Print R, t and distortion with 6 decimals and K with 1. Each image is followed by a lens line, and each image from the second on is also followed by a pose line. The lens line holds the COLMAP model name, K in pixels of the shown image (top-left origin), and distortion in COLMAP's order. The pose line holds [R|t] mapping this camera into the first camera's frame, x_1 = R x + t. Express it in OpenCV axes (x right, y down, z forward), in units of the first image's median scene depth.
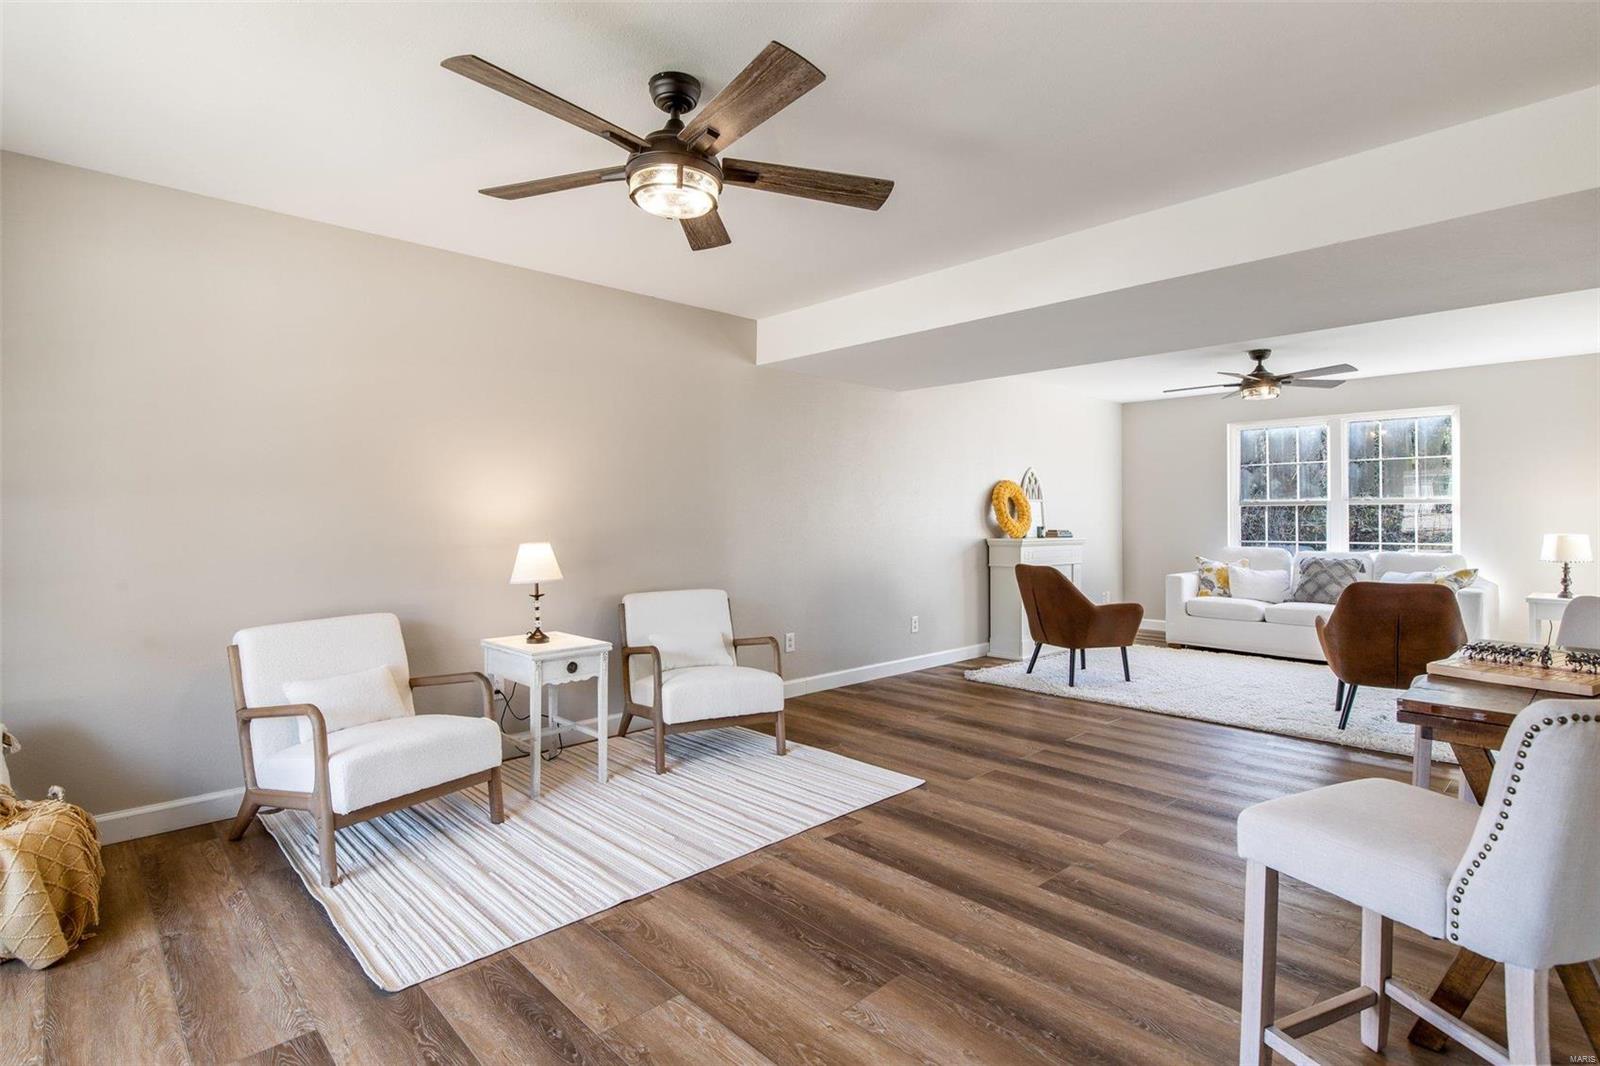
lens RADIAL K [[791.5, 0, 799.2], [0, 791.5, 512.1], [0, 0, 1]] dist [-0.000325, -0.001081]
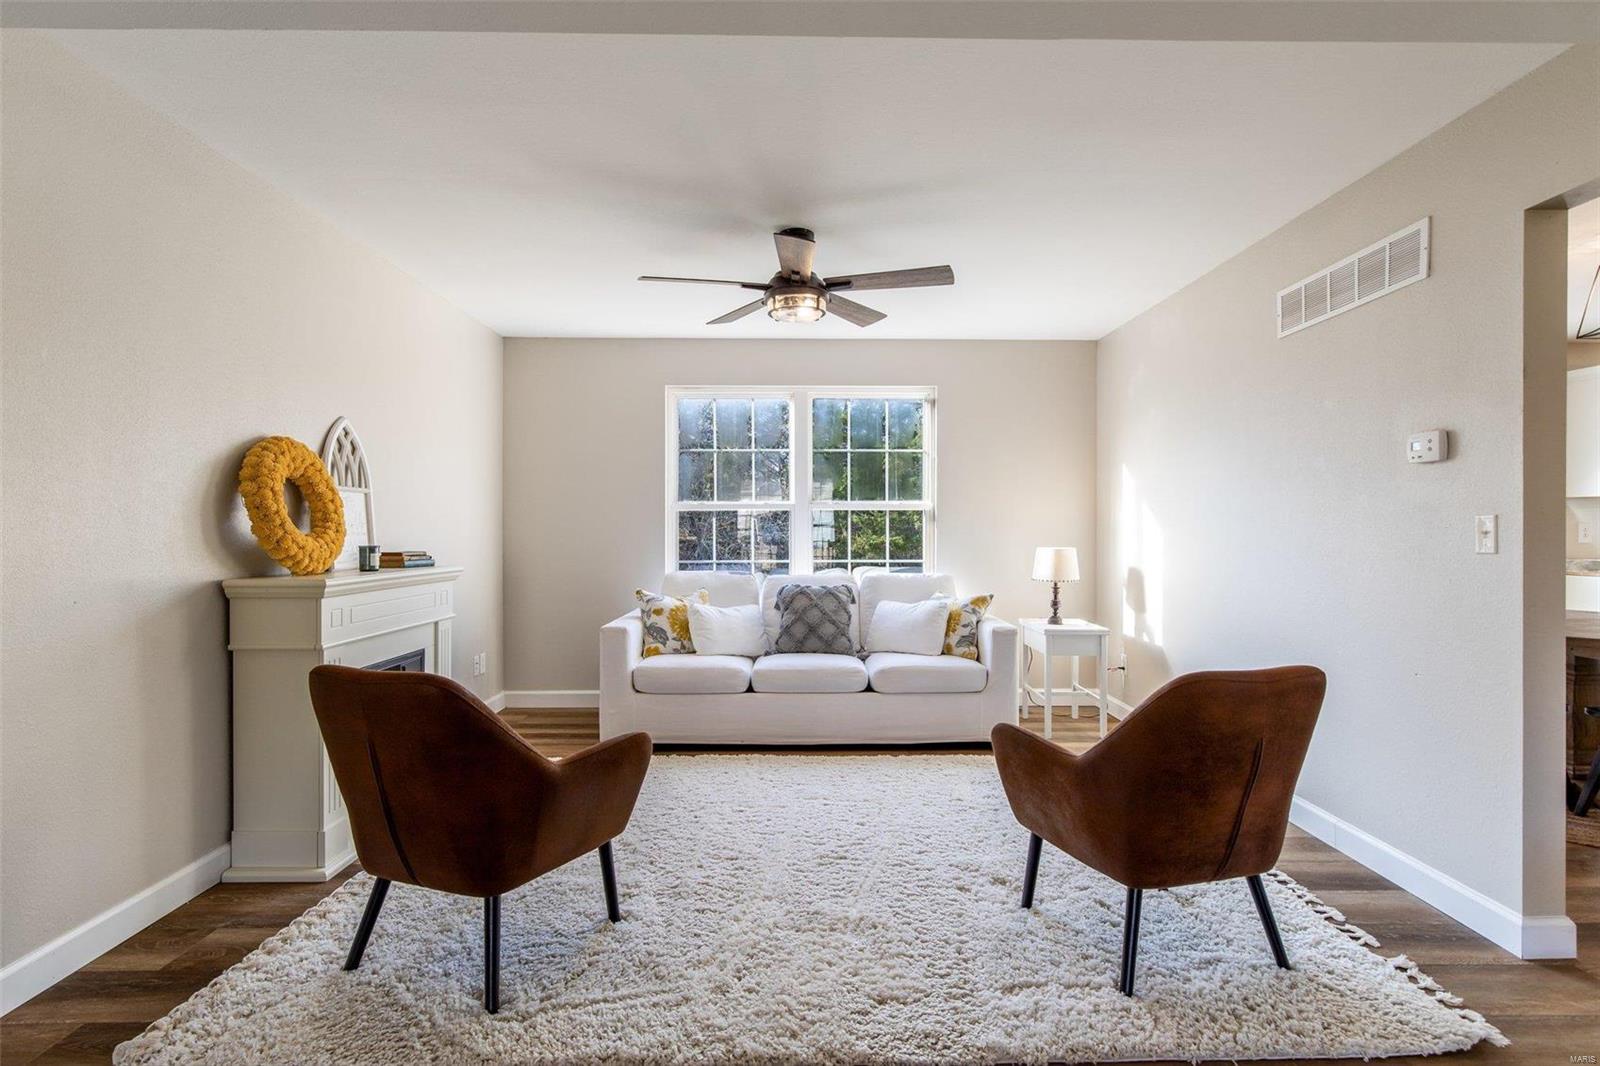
lens RADIAL K [[810.0, 0, 804.8], [0, 810.0, 527.9], [0, 0, 1]] dist [-0.002020, 0.000546]
pose [[0.677761, 0.000105, 0.735282, 0.136068], [-0.006474, 0.999962, 0.005825, 0.003414], [-0.735254, -0.008708, 0.677736, 0.510326]]
